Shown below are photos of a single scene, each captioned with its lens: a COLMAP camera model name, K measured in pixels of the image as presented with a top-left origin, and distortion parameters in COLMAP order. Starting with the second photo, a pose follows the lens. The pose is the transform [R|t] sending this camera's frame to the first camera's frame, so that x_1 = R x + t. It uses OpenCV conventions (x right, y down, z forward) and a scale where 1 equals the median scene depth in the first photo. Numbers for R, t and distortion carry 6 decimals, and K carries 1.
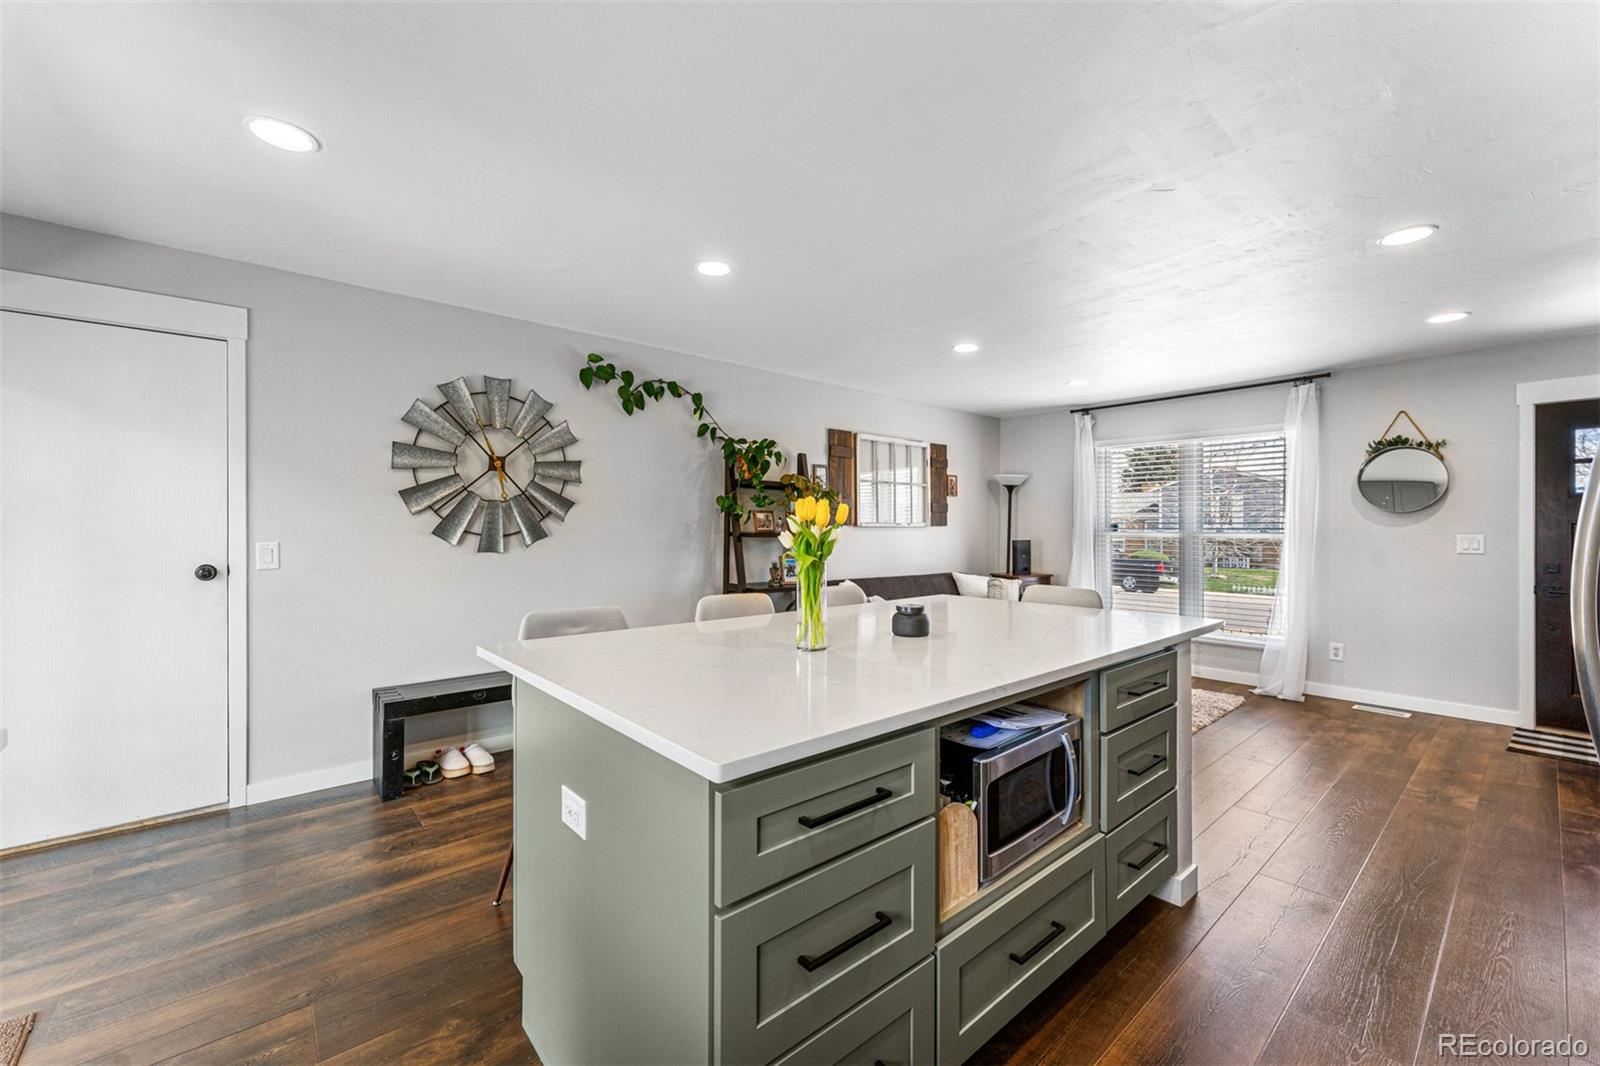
lens RADIAL K [[637.5, 0, 791.1], [0, 637.5, 526.8], [0, 0, 1]] dist [-0.001743, 0.000114]
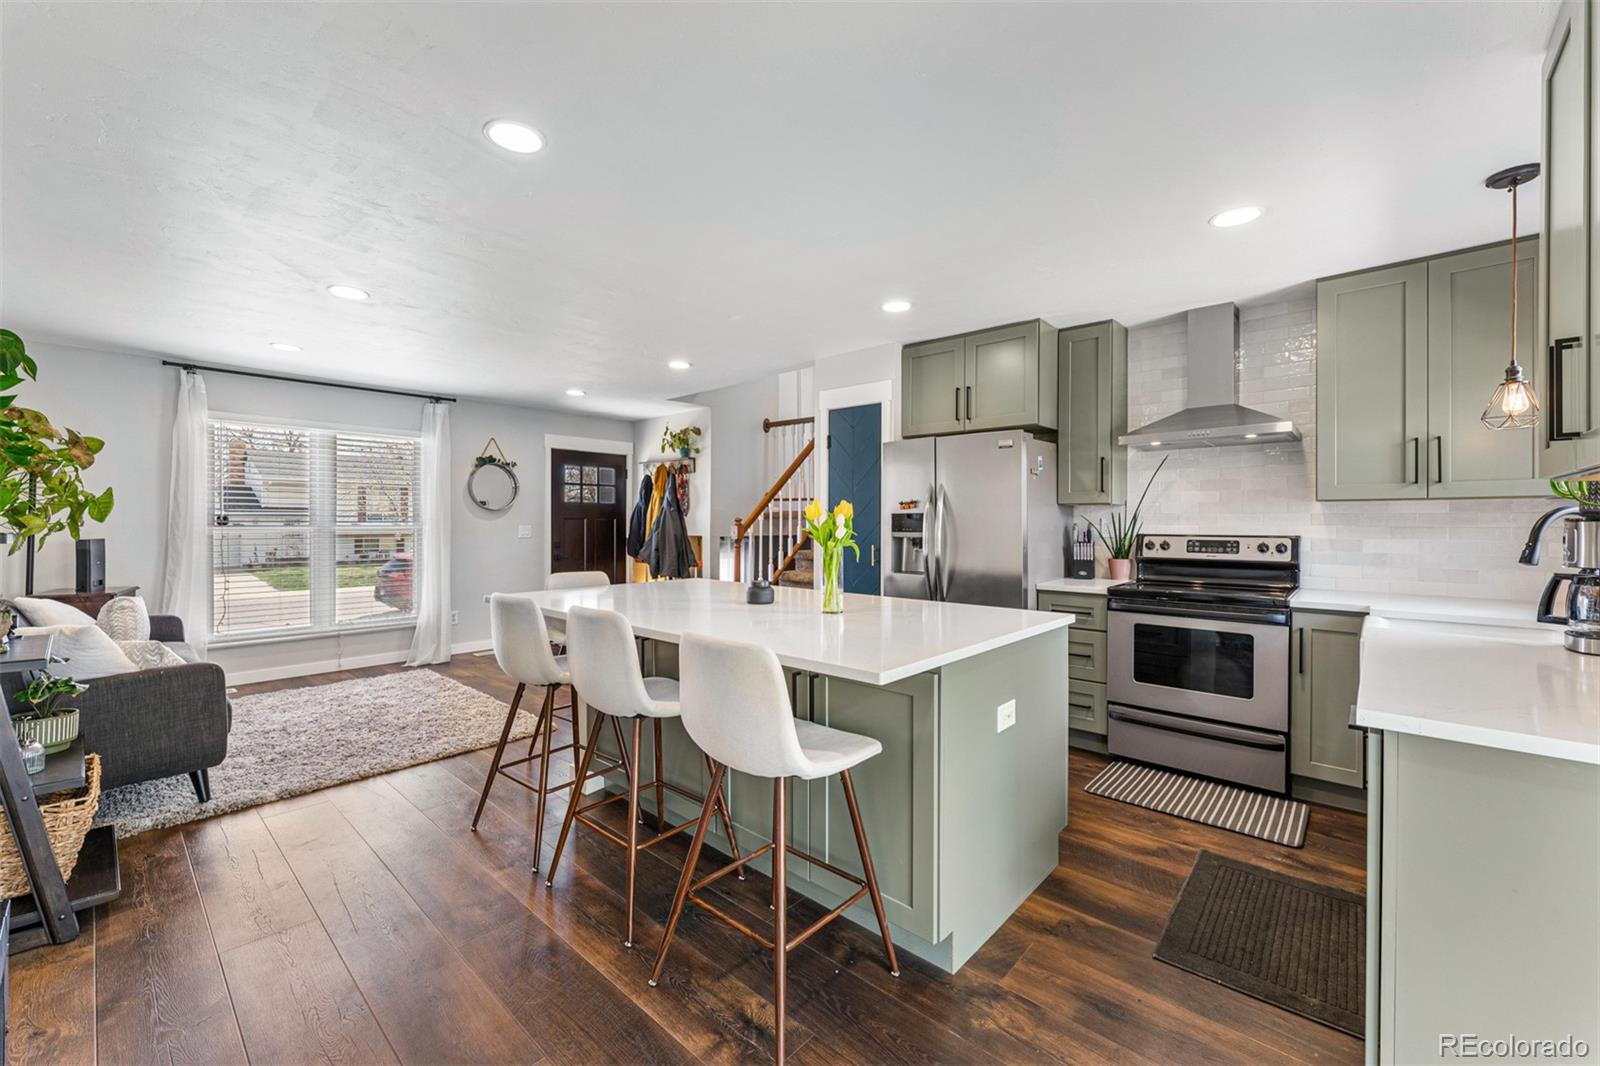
lens RADIAL K [[643.2, 0, 796.2], [0, 643.2, 530.8], [0, 0, 1]] dist [0.001747, -0.000104]
pose [[-0.122983, -0.013552, 0.992316, -0.537915], [-0.001202, 0.999908, 0.013507, 0.002700], [-0.992408, 0.000469, -0.122988, 0.511163]]
